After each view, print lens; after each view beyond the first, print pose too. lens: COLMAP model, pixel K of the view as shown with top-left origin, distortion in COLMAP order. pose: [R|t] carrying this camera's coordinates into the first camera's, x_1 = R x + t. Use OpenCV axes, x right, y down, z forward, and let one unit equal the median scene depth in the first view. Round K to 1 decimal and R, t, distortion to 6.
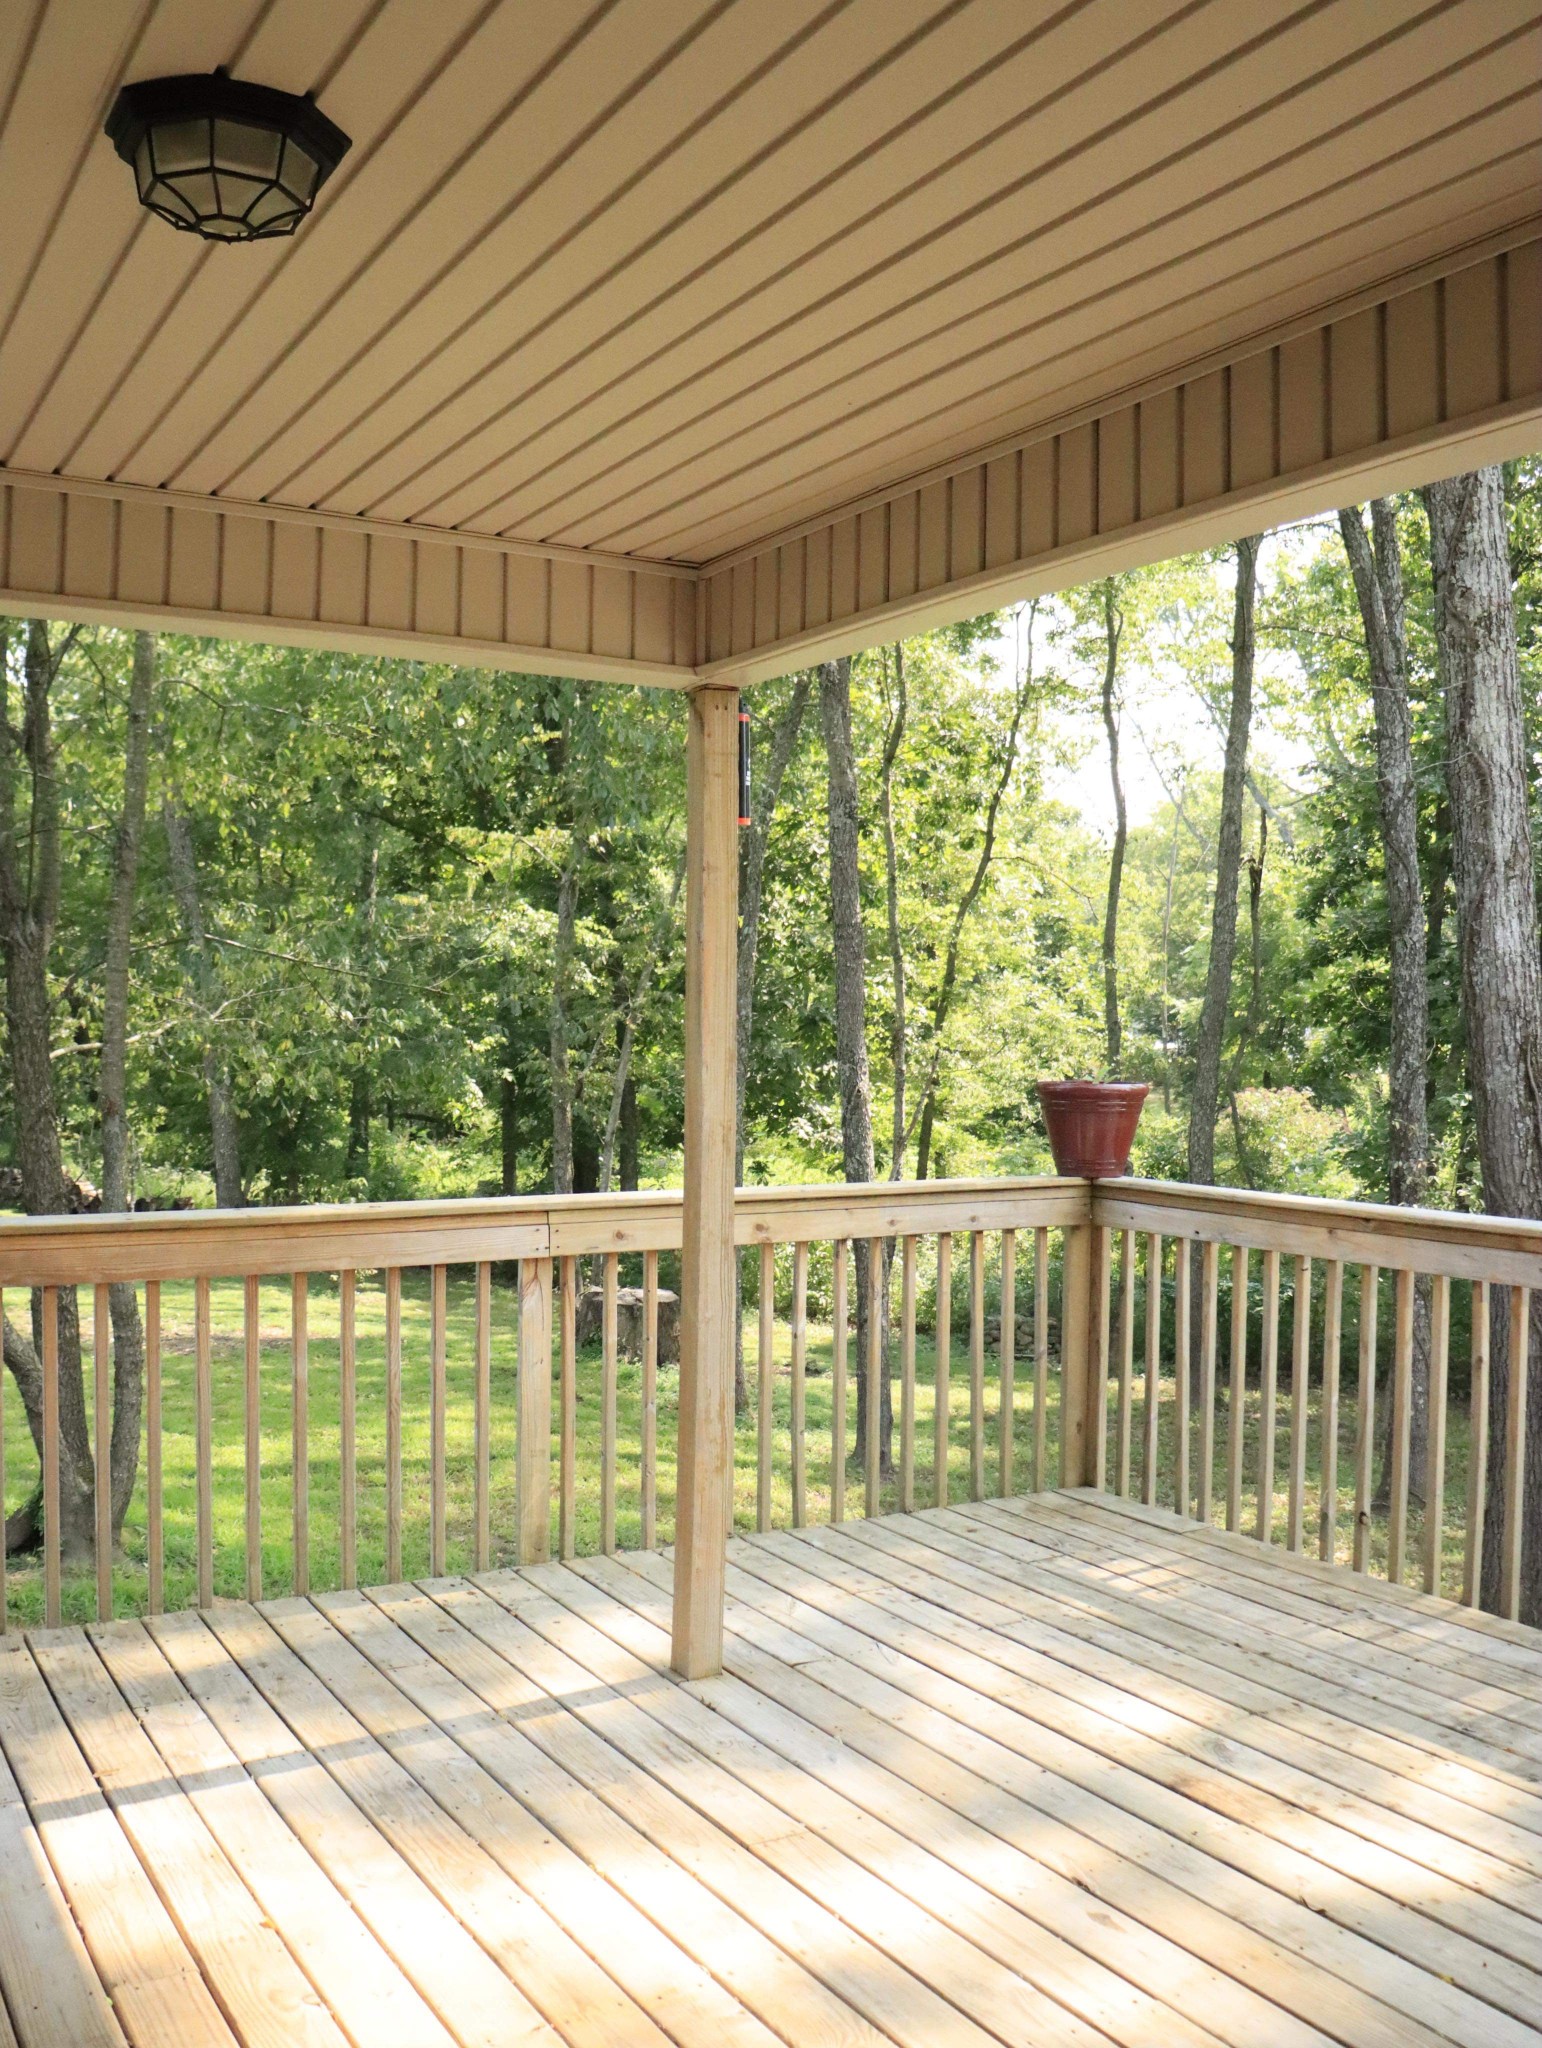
lens RADIAL K [[1906.2, 0, 785.6], [0, 1906.2, 961.0], [0, 0, 1]] dist [-0.109016, 0.000000]
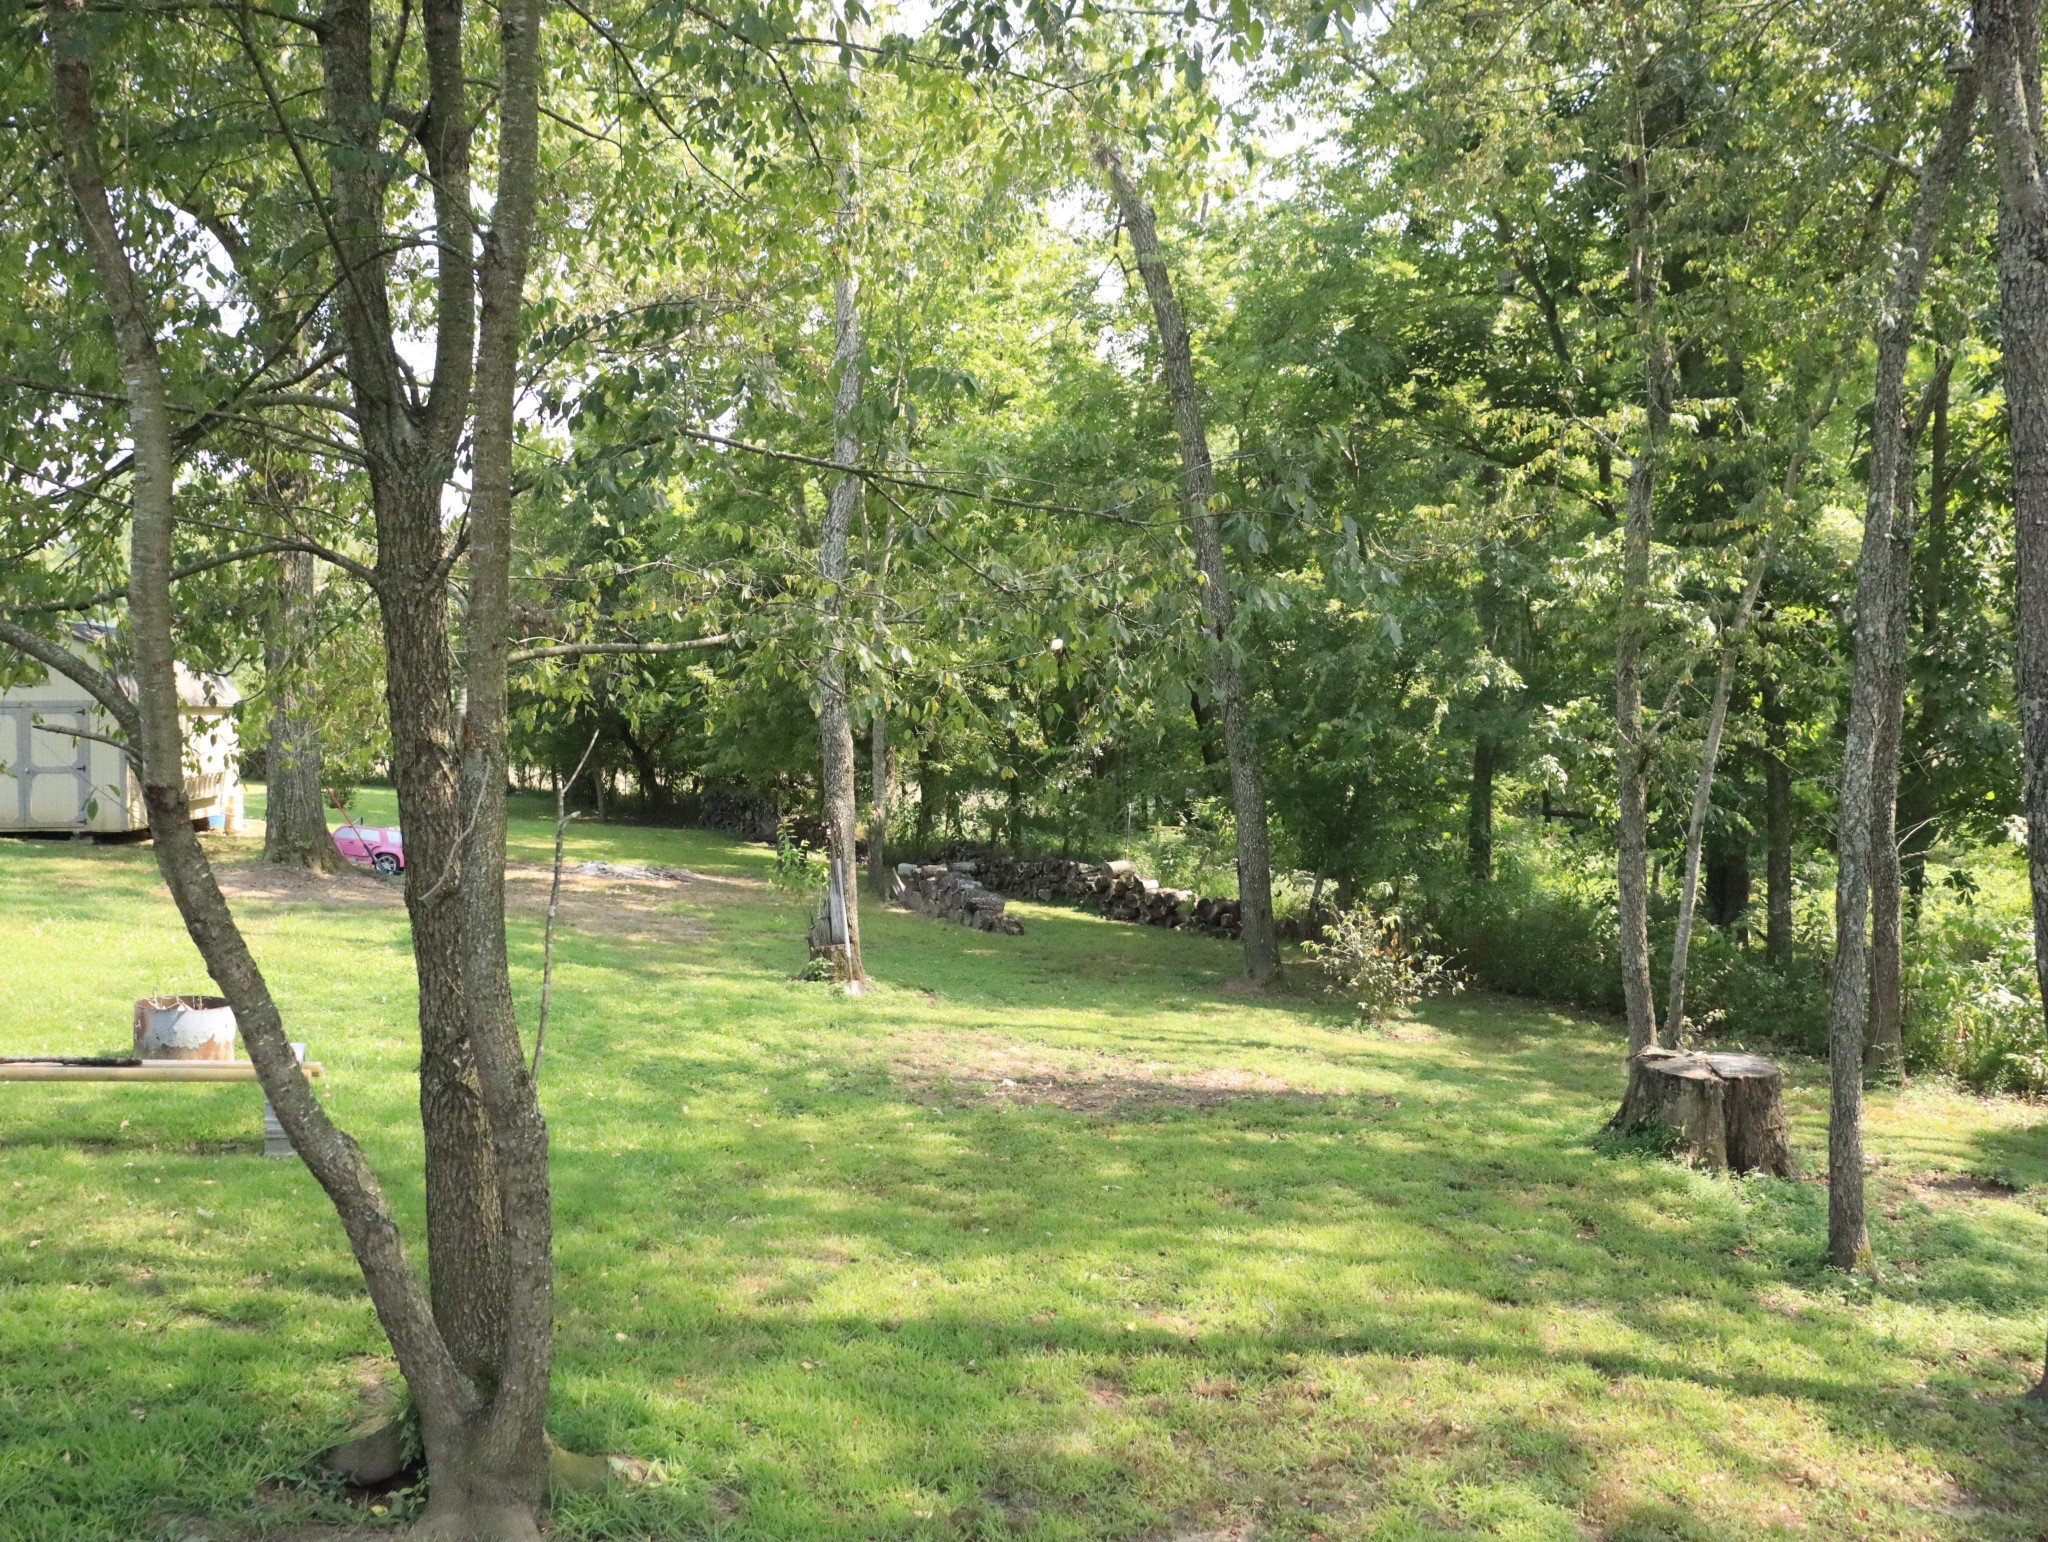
lens RADIAL K [[1906.2, 0, 1019.8], [0, 1906.2, 762.9], [0, 0, 1]] dist [-0.109016, 0.000000]
pose [[0.876030, 0.003959, -0.482240, 0.051679], [0.020841, 0.998721, 0.046057, 0.061068], [0.481806, -0.050398, 0.874827, 0.560178]]
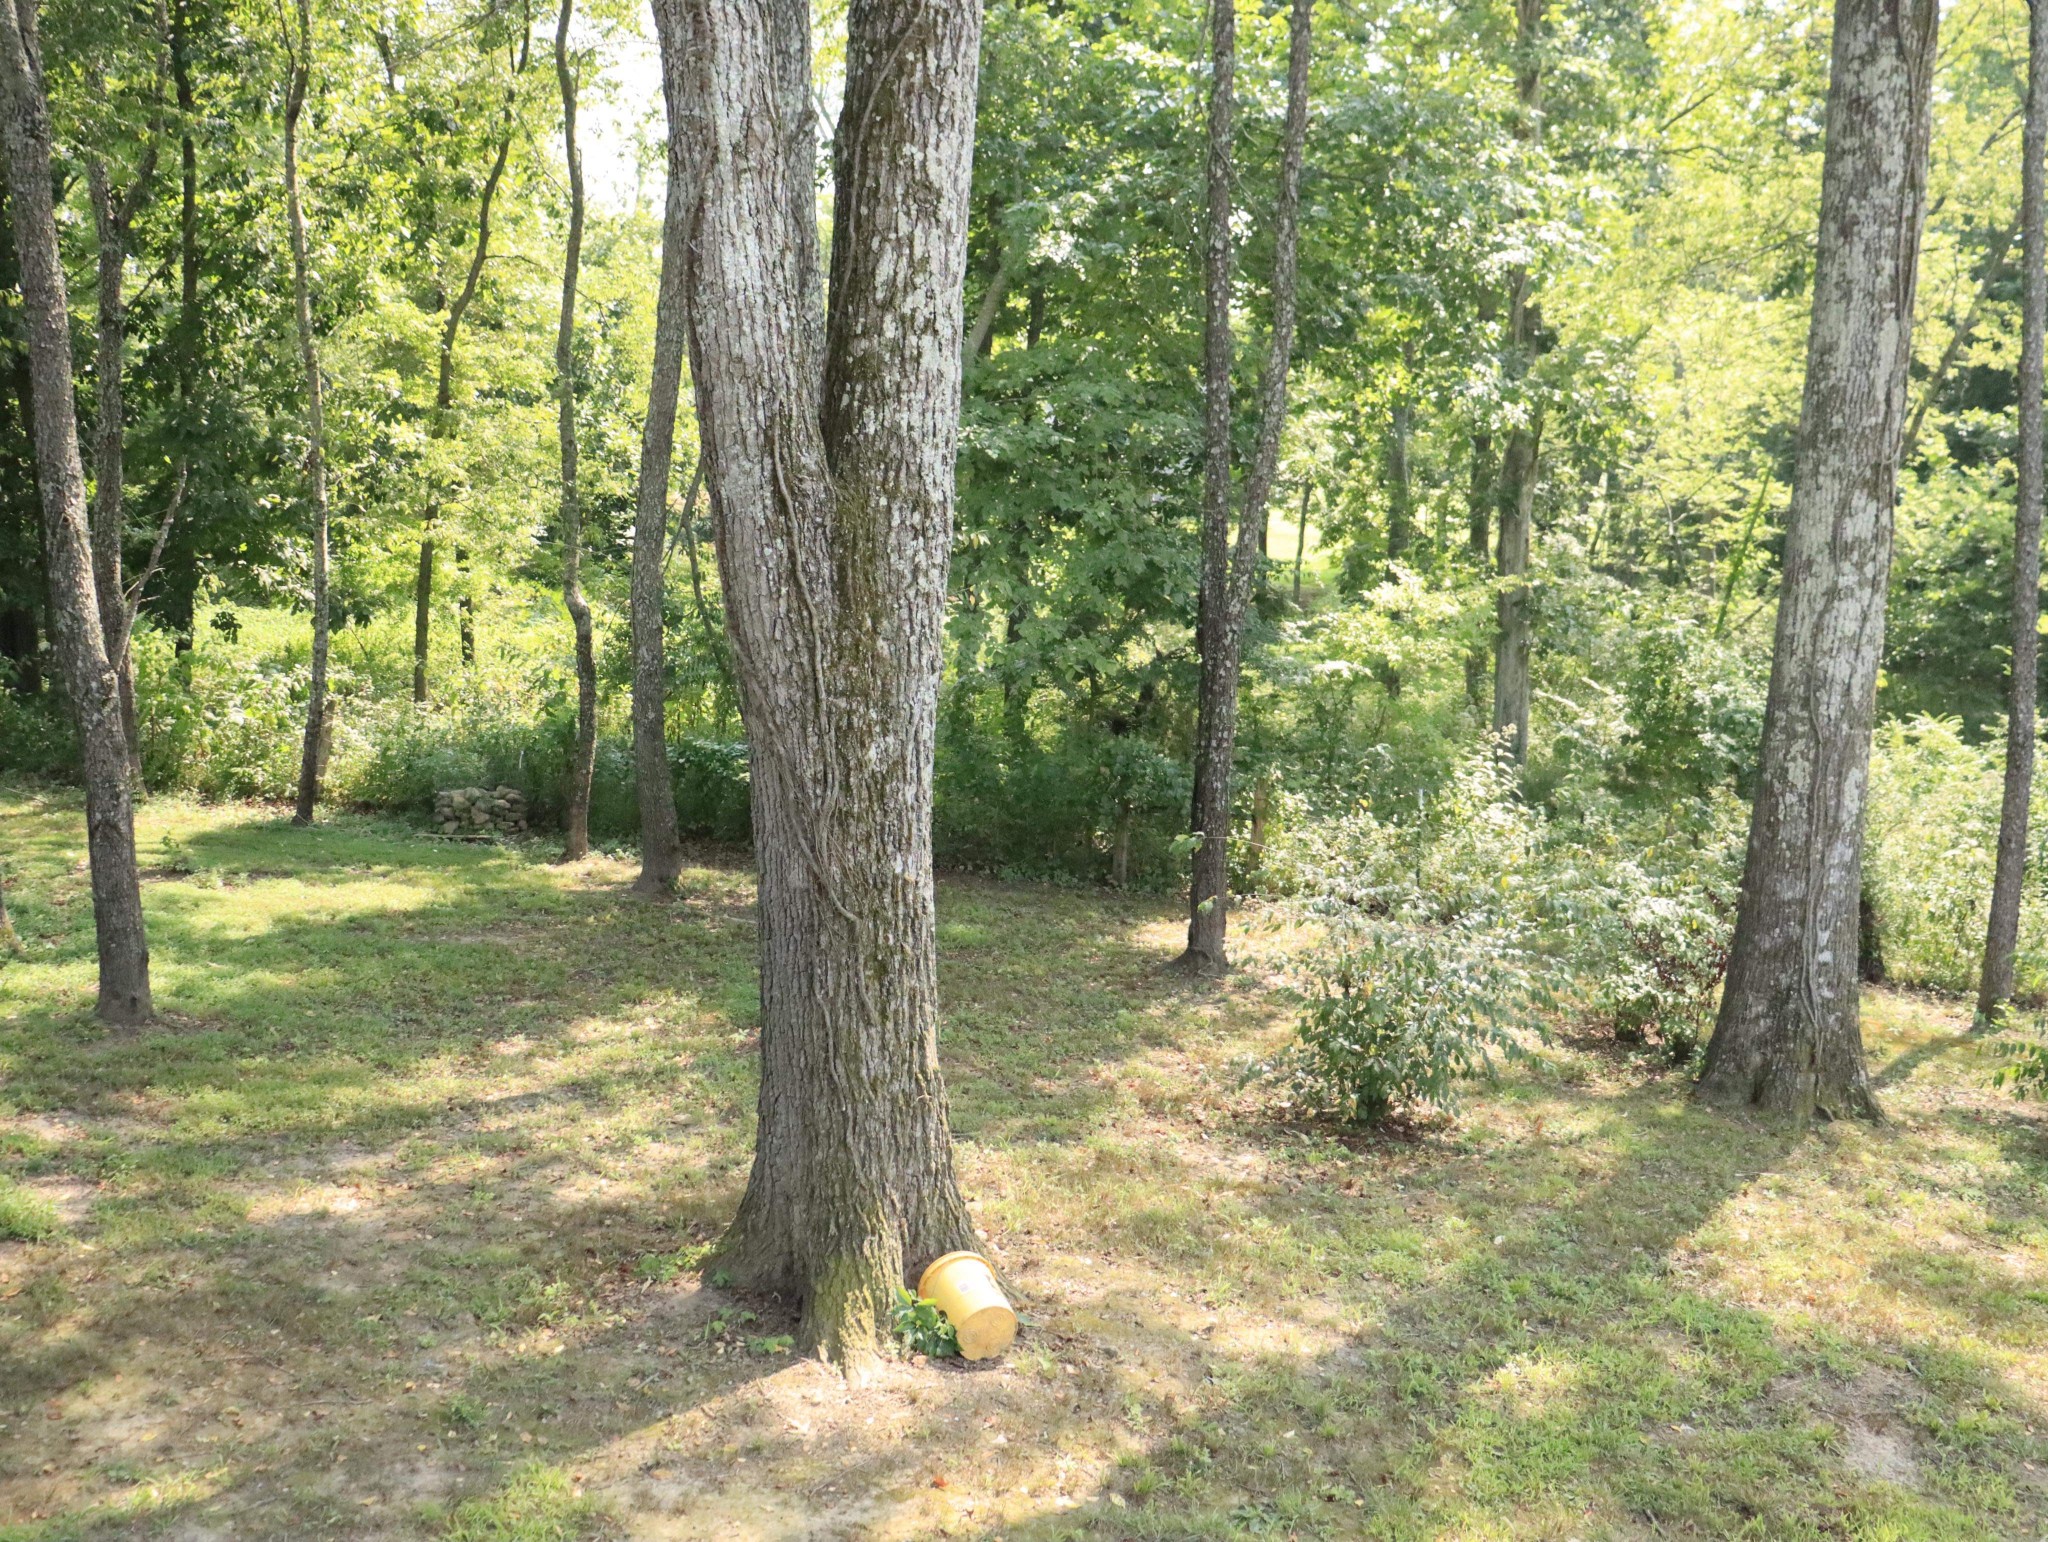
lens RADIAL K [[1906.2, 0, 1036.9], [0, 1906.2, 751.3], [0, 0, 1]] dist [-0.109016, 0.000000]
pose [[0.955161, -0.037617, 0.293686, 0.278777], [-0.015871, 0.983965, 0.177651, 0.035437], [-0.295660, -0.174347, 0.939249, 0.313287]]
